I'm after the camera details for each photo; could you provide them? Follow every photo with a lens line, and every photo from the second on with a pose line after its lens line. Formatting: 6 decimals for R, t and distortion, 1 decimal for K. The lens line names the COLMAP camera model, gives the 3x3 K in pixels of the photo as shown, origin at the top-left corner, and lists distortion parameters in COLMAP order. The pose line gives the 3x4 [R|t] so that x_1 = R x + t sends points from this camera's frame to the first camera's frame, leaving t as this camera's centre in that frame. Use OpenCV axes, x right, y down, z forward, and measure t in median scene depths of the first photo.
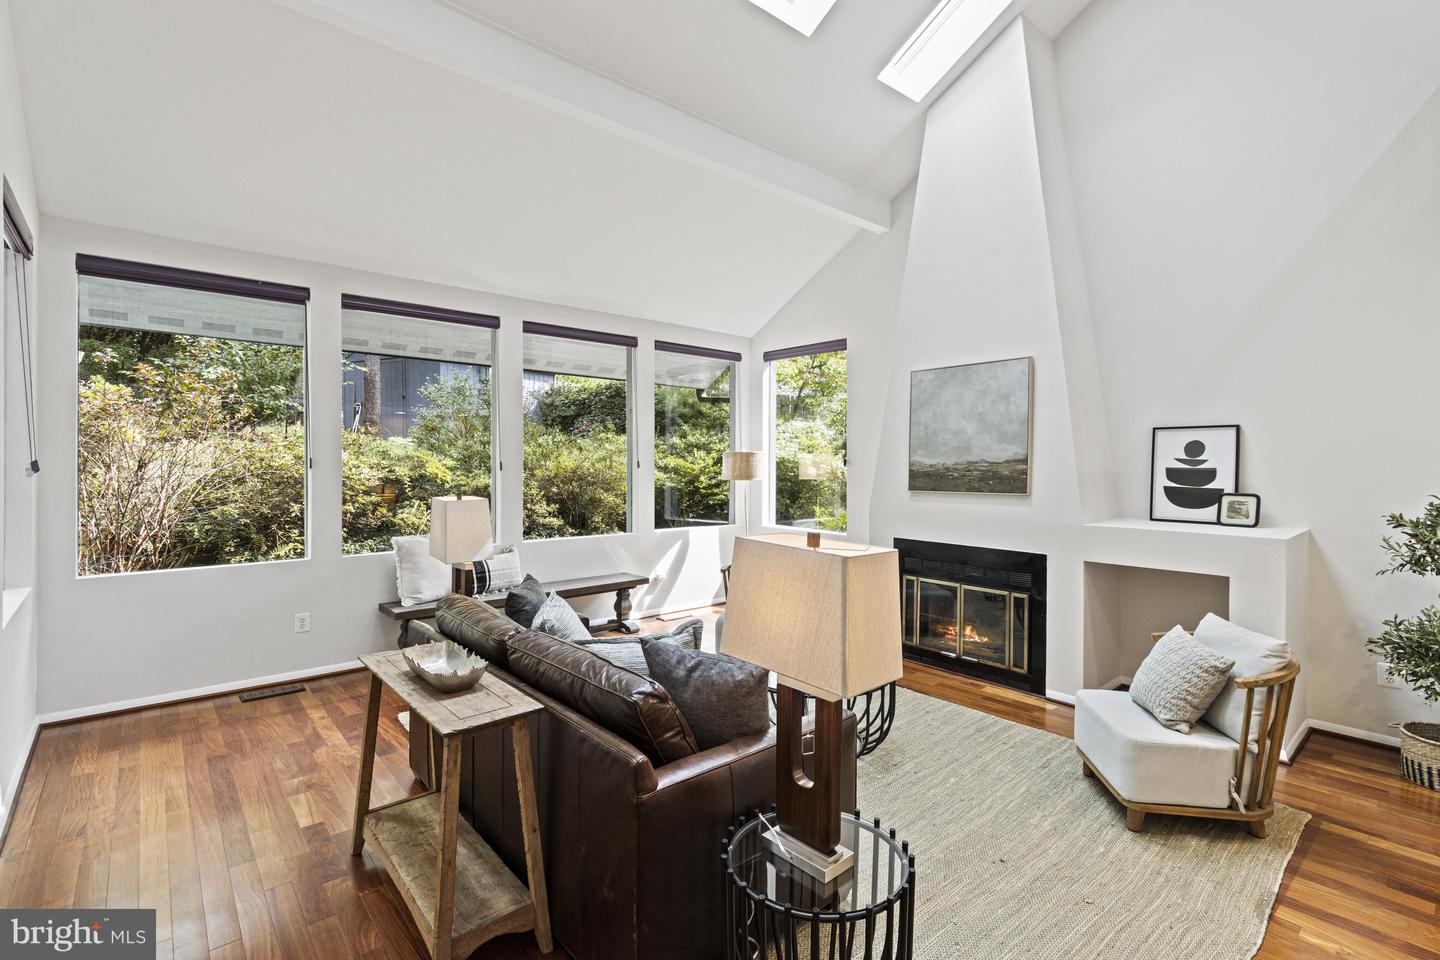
lens RADIAL K [[668.0, 0, 729.9], [0, 668.0, 471.7], [0, 0, 1]] dist [0.003911, 0.001494]
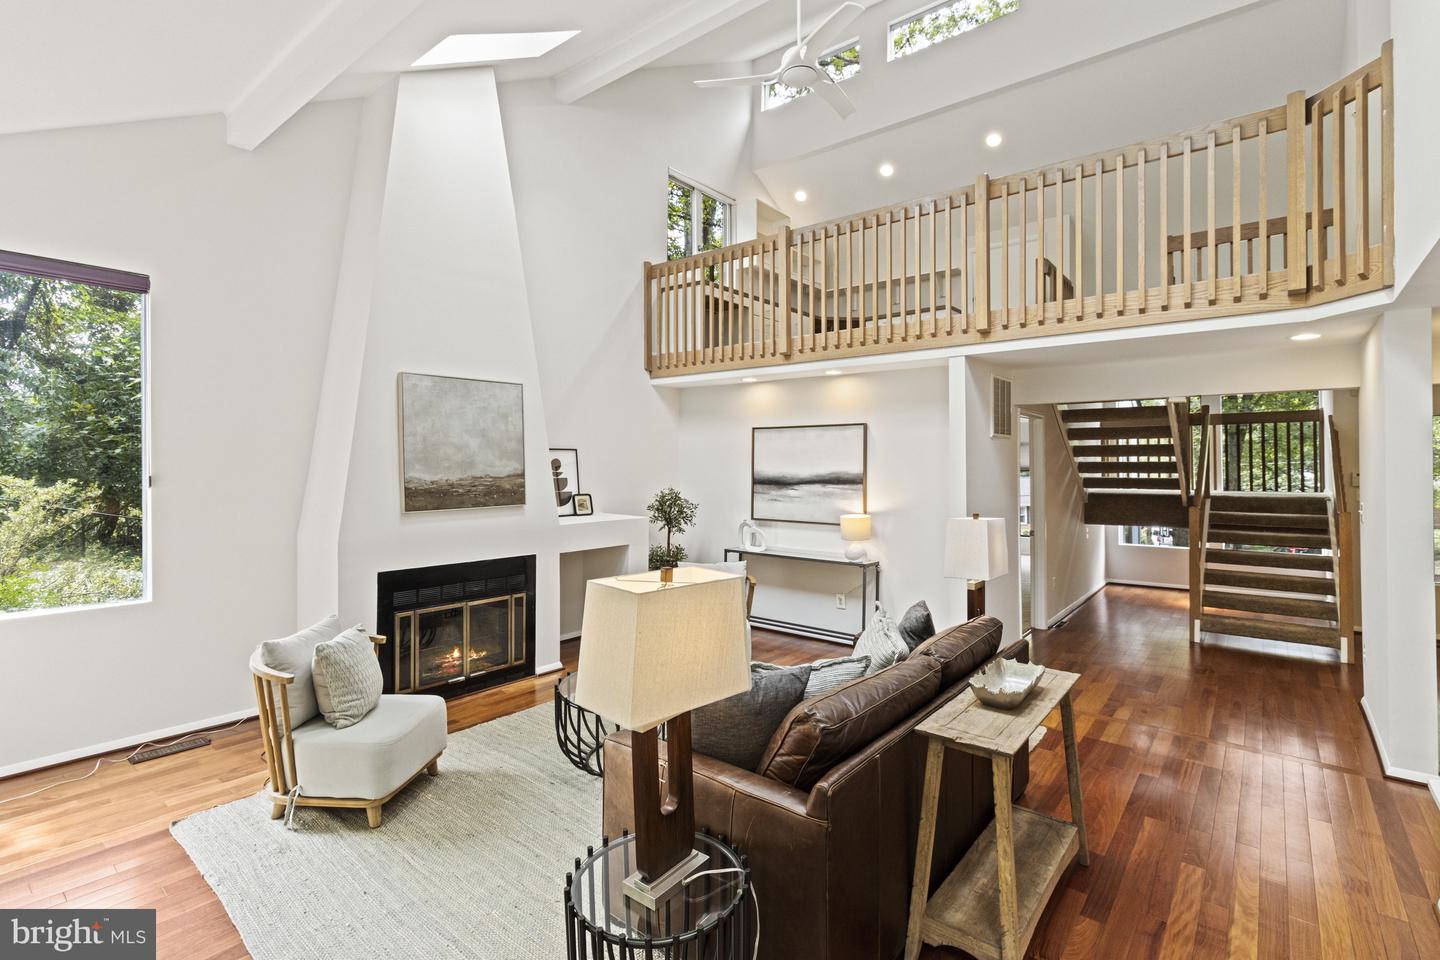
lens RADIAL K [[668.0, 0, 725.1], [0, 668.0, 465.8], [0, 0, 1]] dist [0.003911, 0.001494]
pose [[-0.166127, -0.004342, 0.986095, -0.710062], [0.016283, 0.999842, 0.007146, -0.033650], [-0.985970, 0.017244, -0.166030, 0.820437]]
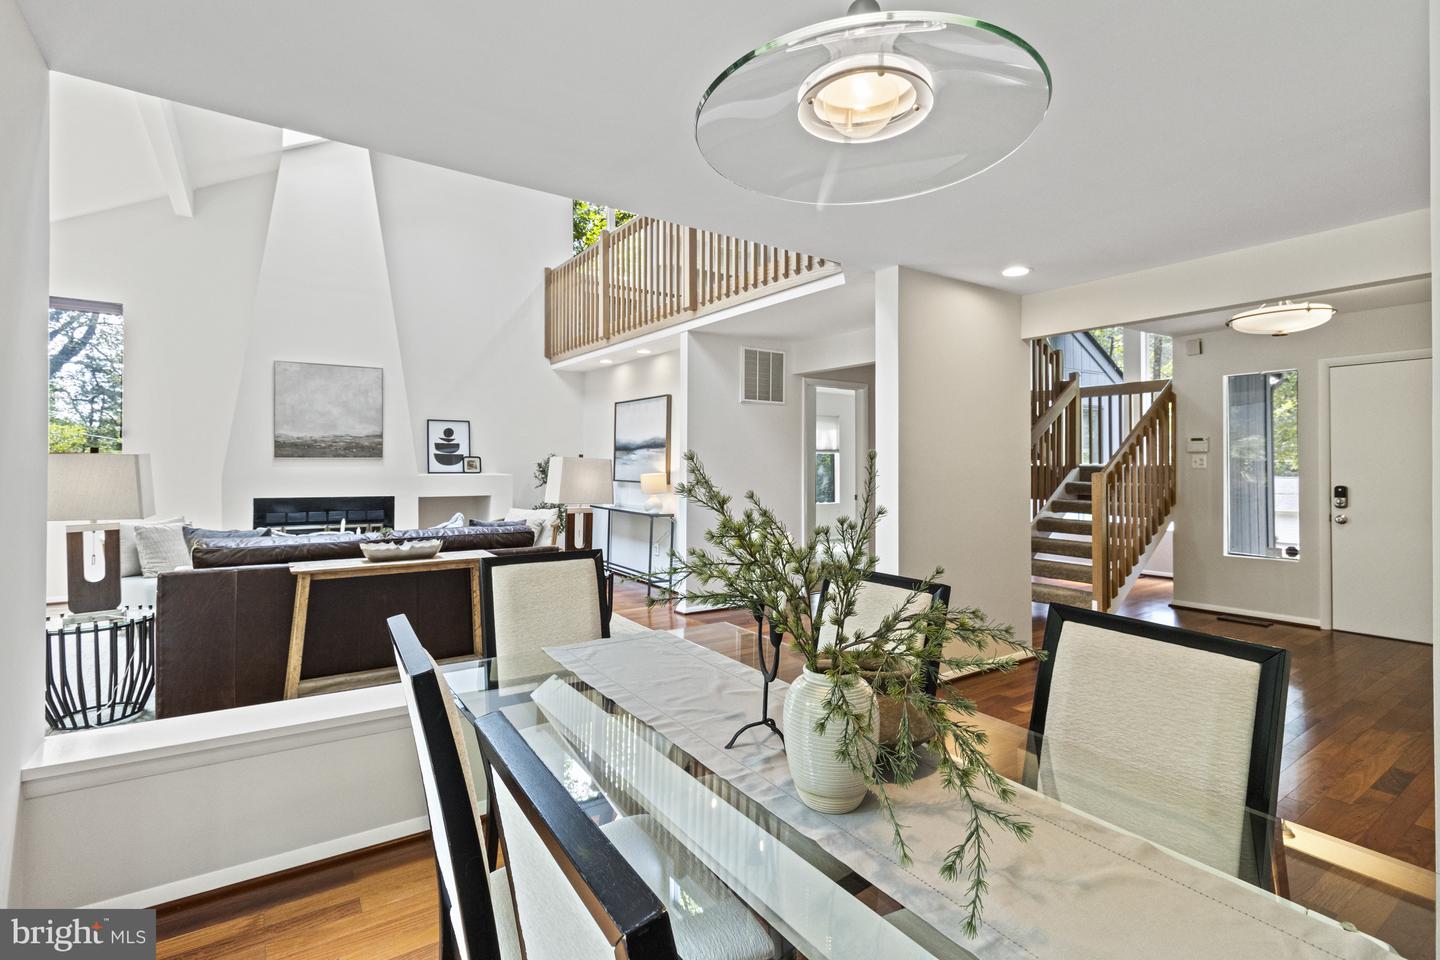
lens RADIAL K [[668.0, 0, 725.9], [0, 668.0, 462.3], [0, 0, 1]] dist [0.003911, 0.001494]
pose [[0.116773, -0.001244, 0.993158, -0.950390], [0.011165, 0.999938, -0.000061, 0.050895], [-0.993096, 0.011096, 0.116779, 0.038123]]
